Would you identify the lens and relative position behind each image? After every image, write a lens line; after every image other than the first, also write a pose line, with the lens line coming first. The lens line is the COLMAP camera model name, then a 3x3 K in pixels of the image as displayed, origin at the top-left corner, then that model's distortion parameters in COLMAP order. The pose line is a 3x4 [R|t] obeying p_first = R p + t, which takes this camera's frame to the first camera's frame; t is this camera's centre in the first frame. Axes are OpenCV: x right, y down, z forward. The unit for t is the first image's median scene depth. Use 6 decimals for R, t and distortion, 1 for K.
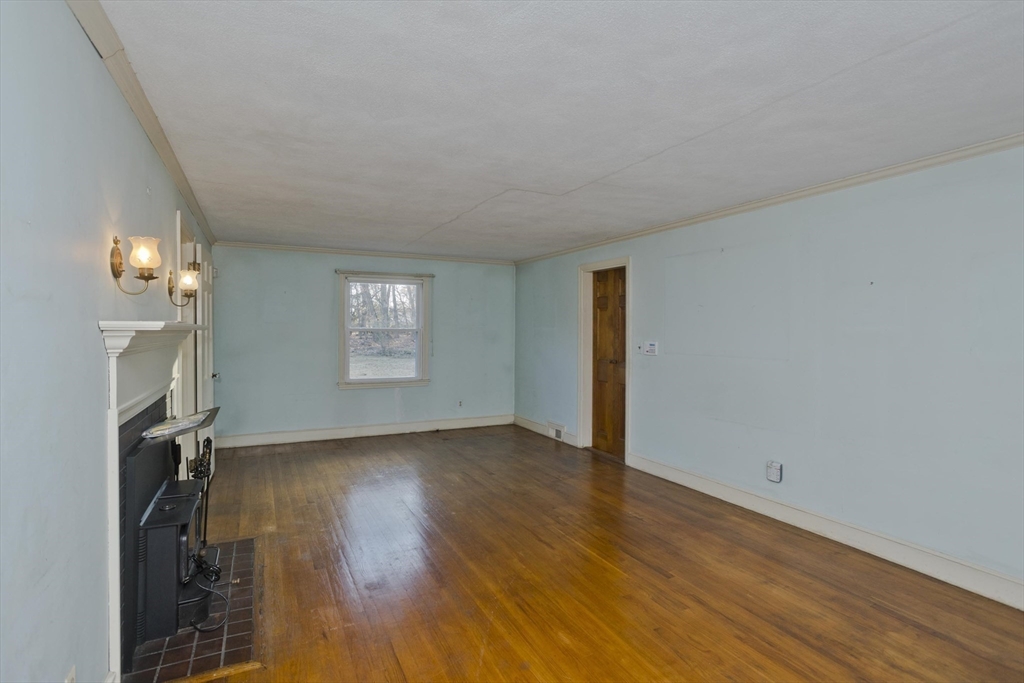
lens RADIAL K [[503.6, 0, 520.4], [0, 503.6, 333.7], [0, 0, 1]] dist [-0.022109, 0.009326]
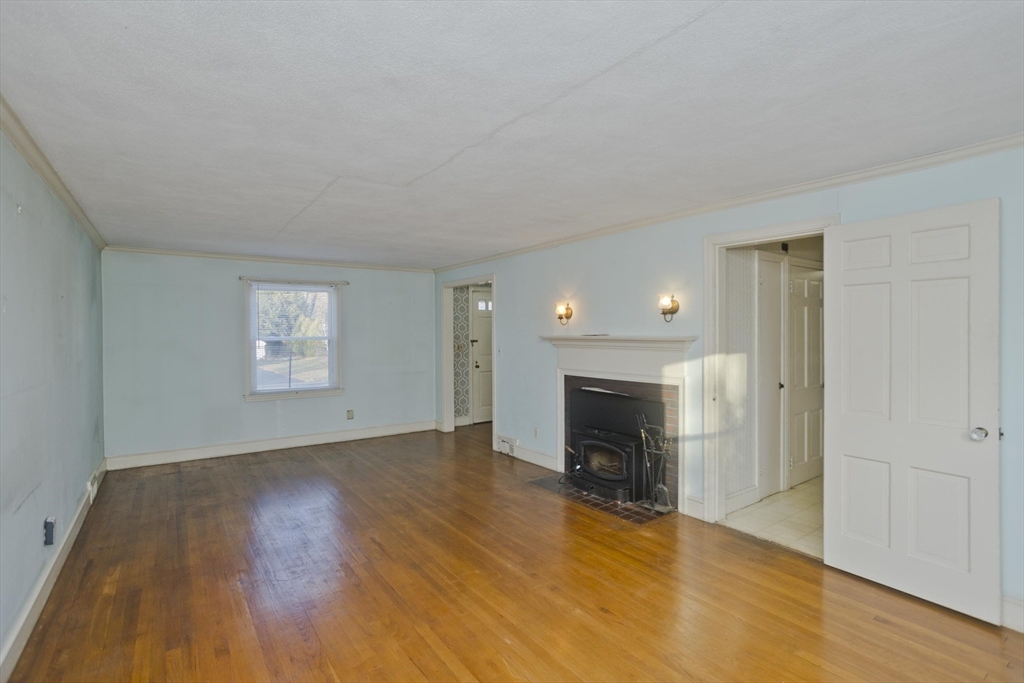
lens RADIAL K [[499.4, 0, 514.6], [0, 499.4, 335.5], [0, 0, 1]] dist [-0.013516, 0.007475]
pose [[-0.990662, 0.001301, -0.136336, -0.091801], [0.000113, 0.999962, 0.008723, -0.029063], [0.136342, 0.008626, -0.990624, 1.958152]]
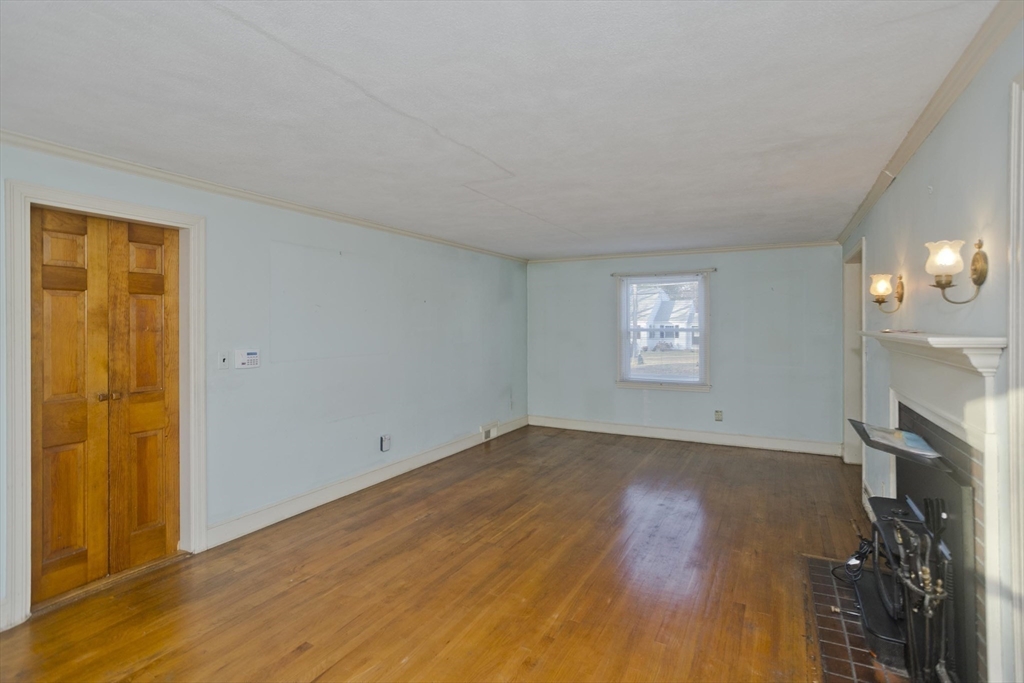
lens RADIAL K [[499.4, 0, 504.7], [0, 499.4, 319.7], [0, 0, 1]] dist [-0.013516, 0.007475]
pose [[-0.547698, 0.005901, 0.836655, -0.765712], [0.002956, 0.999983, -0.005117, -0.032663], [-0.836671, -0.000330, -0.547706, 1.530952]]
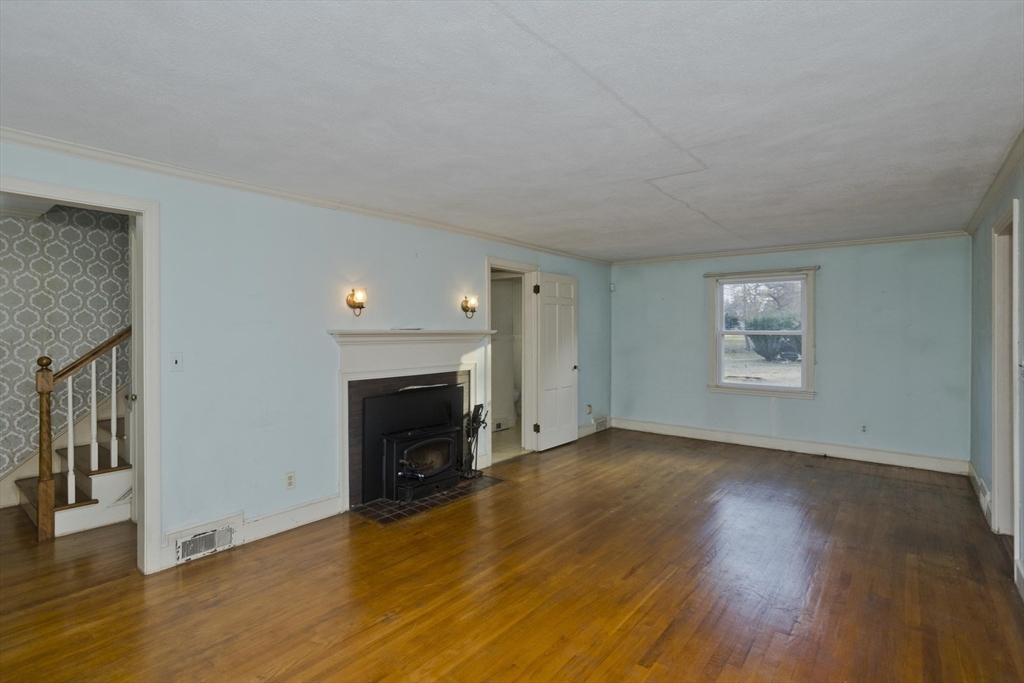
lens RADIAL K [[499.4, 0, 513.1], [0, 499.4, 334.4], [0, 0, 1]] dist [-0.013516, 0.007475]
pose [[0.401612, 0.004258, -0.915800, 0.732491], [-0.003966, 0.999988, 0.002910, -0.010151], [0.915802, 0.002463, 0.401624, 0.420729]]
